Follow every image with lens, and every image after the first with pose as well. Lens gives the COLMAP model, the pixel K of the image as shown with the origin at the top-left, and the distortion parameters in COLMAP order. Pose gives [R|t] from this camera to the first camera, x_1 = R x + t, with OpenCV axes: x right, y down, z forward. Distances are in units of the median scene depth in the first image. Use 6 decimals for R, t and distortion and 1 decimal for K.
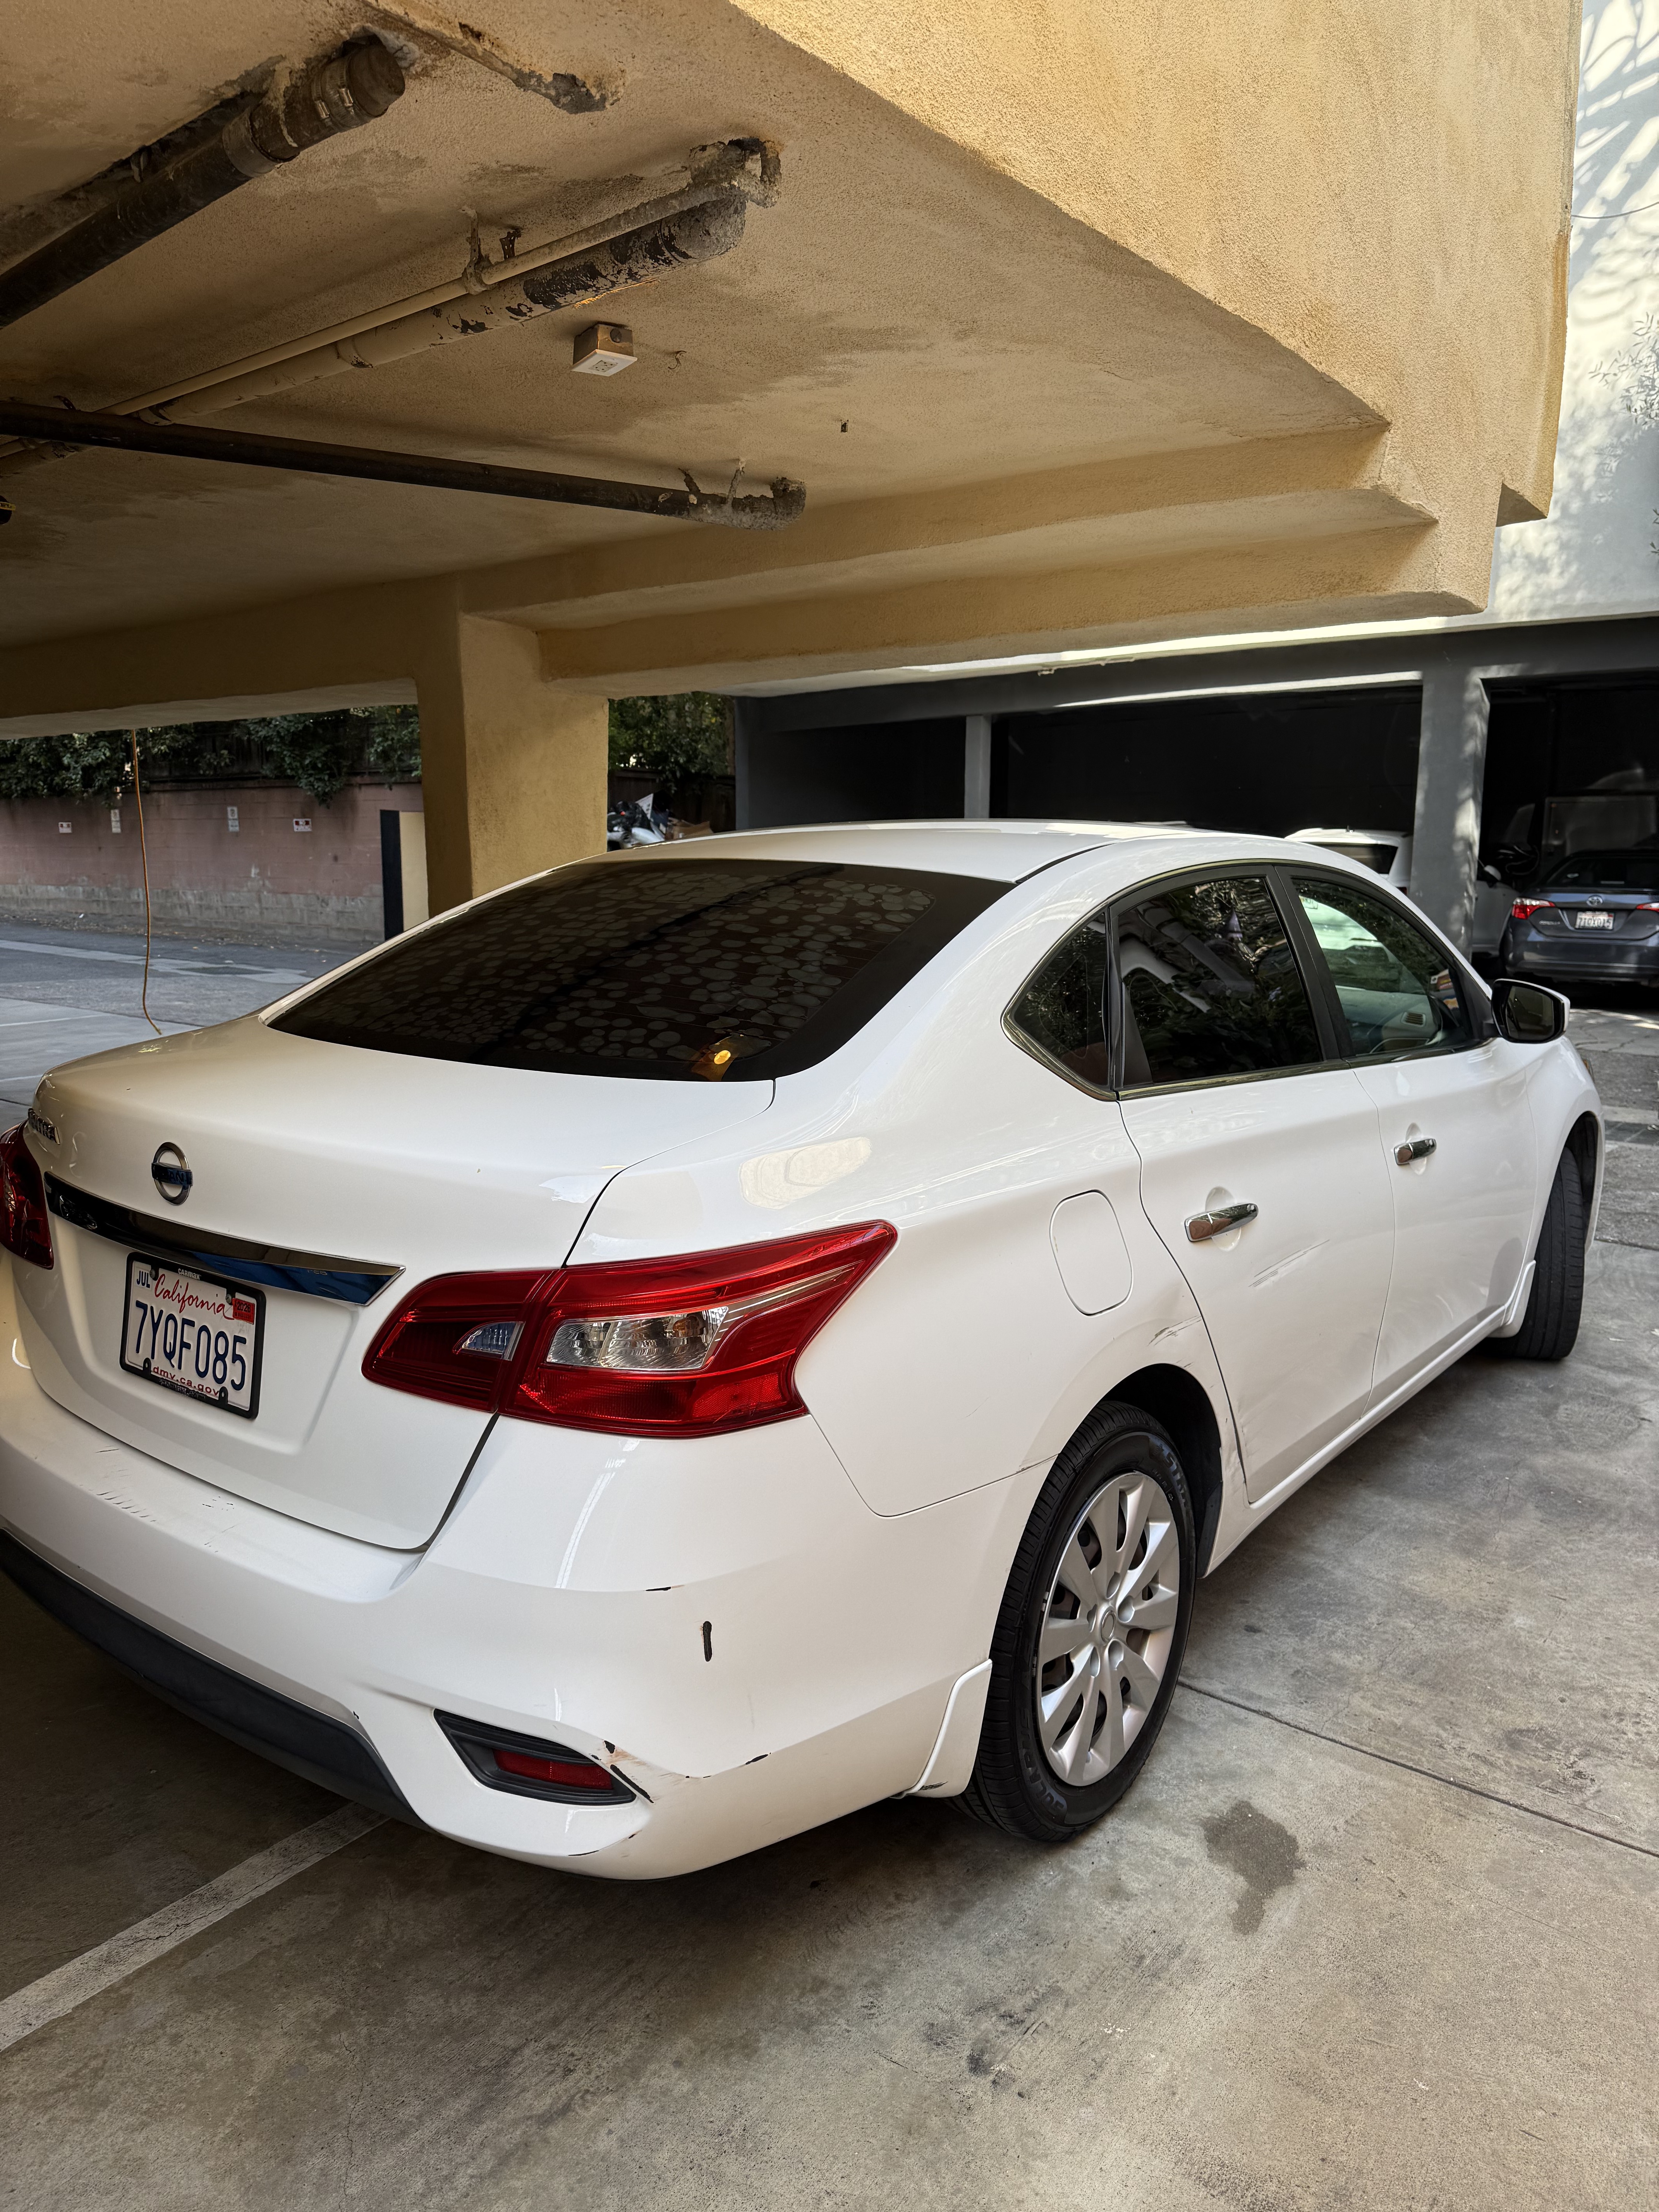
lens RADIAL K [[1558.3, 0, 816.2], [0, 1558.3, 1107.6], [0, 0, 1]] dist [0.013049, -0.018368]
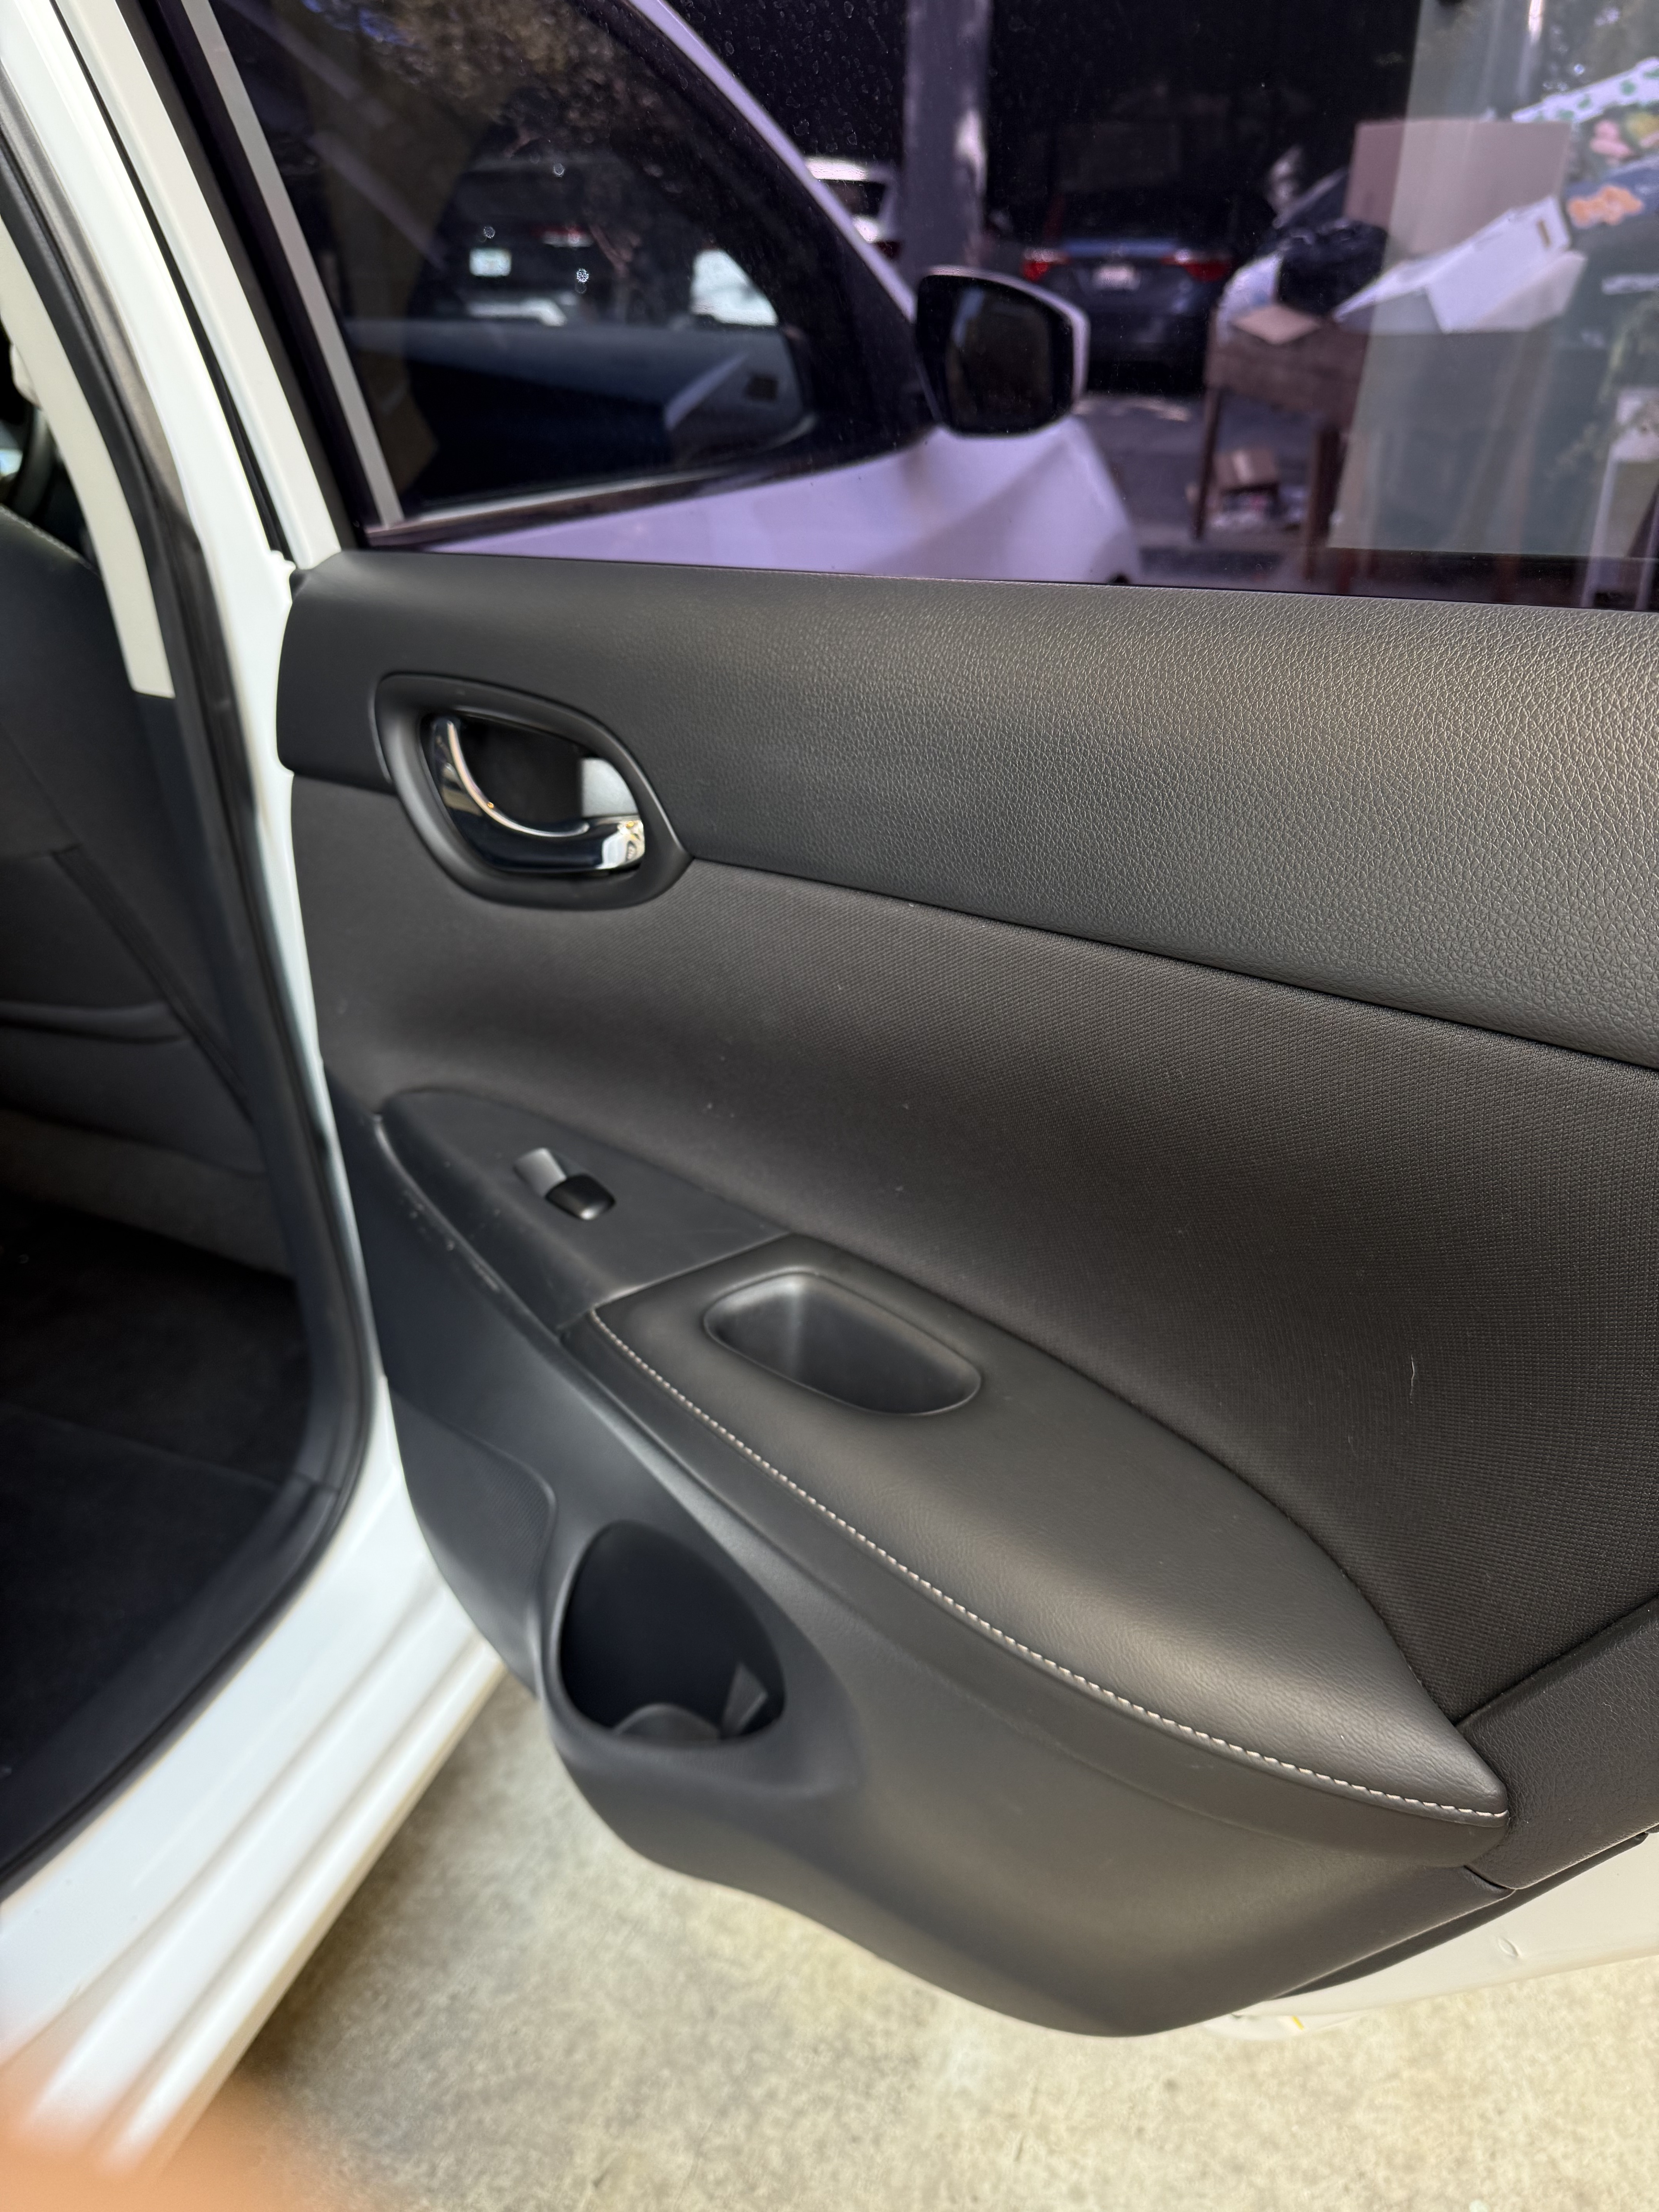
lens RADIAL K [[1558.3, 0, 816.2], [0, 1558.3, 1107.6], [0, 0, 1]] dist [0.013049, -0.018368]
pose [[0.956745, -0.148515, 0.250164, 0.075315], [0.053682, 0.935241, 0.349917, -0.006190], [-0.285931, -0.321352, 0.902760, 0.156361]]
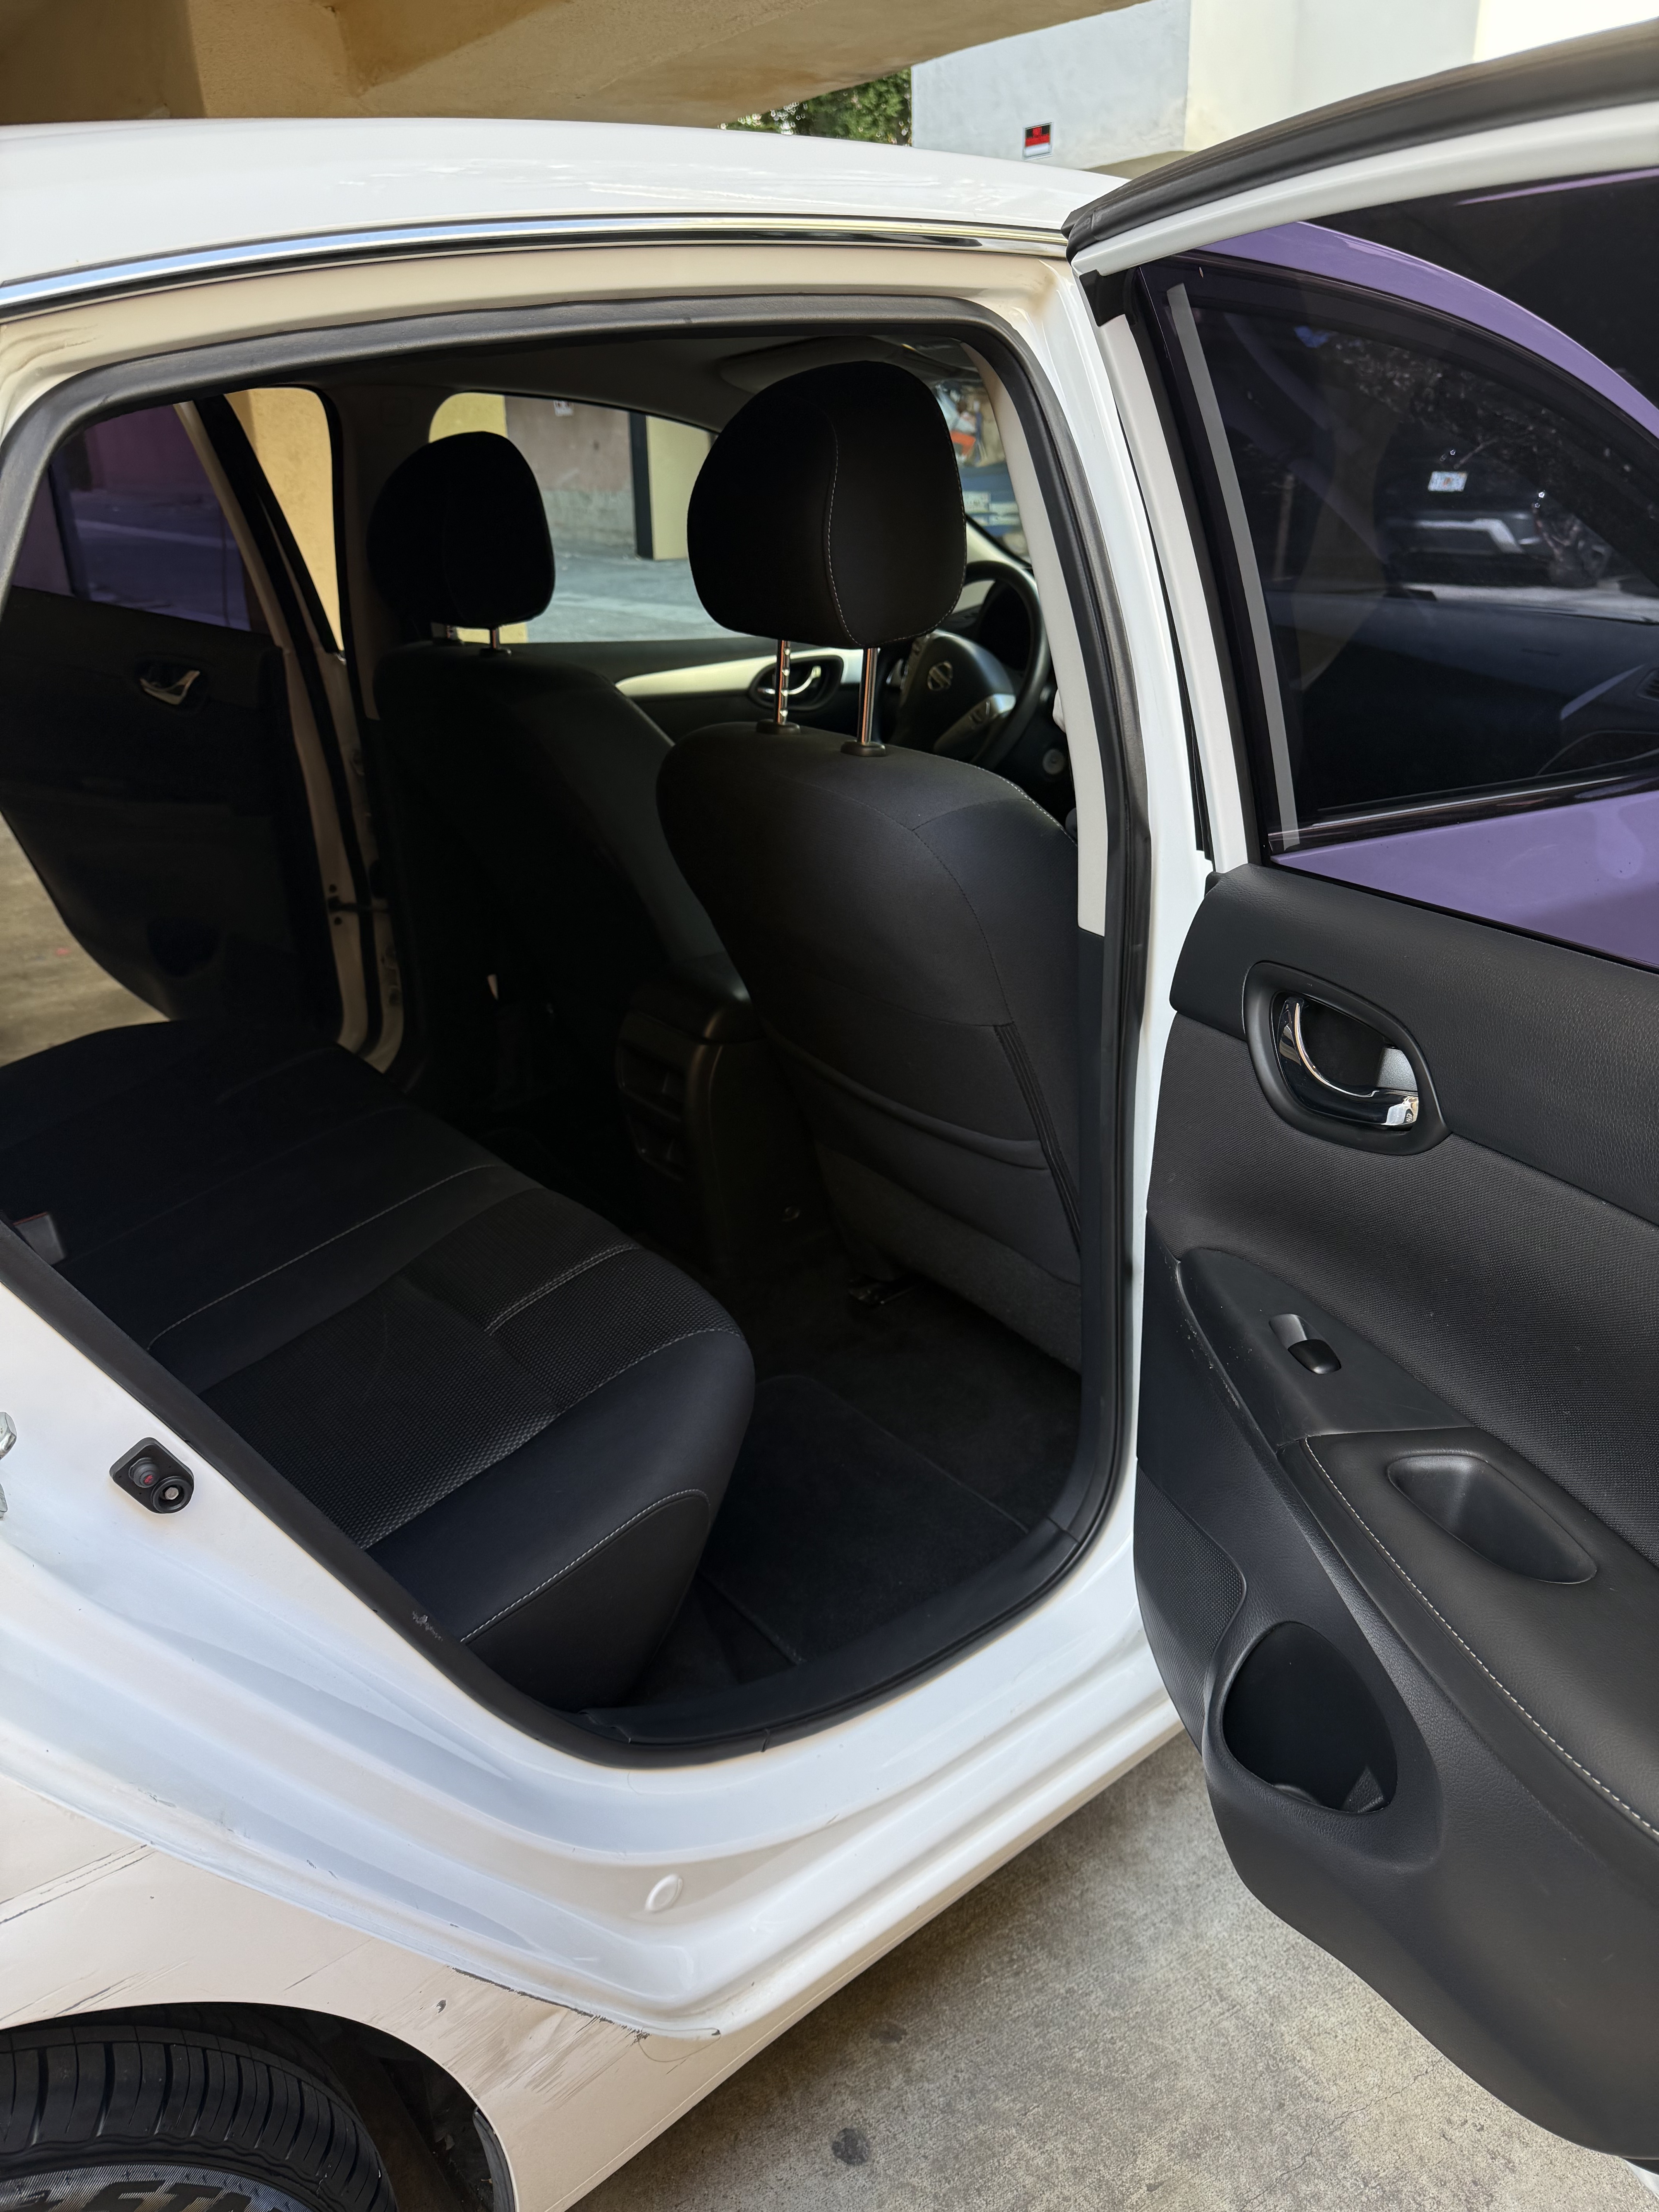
lens RADIAL K [[1535.0, 0, 829.5], [0, 1535.0, 1106.0], [0, 0, 1]] dist [0.025447, -0.041221]
pose [[0.970313, 0.071661, -0.230992, 0.074368], [-0.014250, 0.970375, 0.241184, -0.012666], [0.241432, -0.230733, 0.942588, 0.137432]]
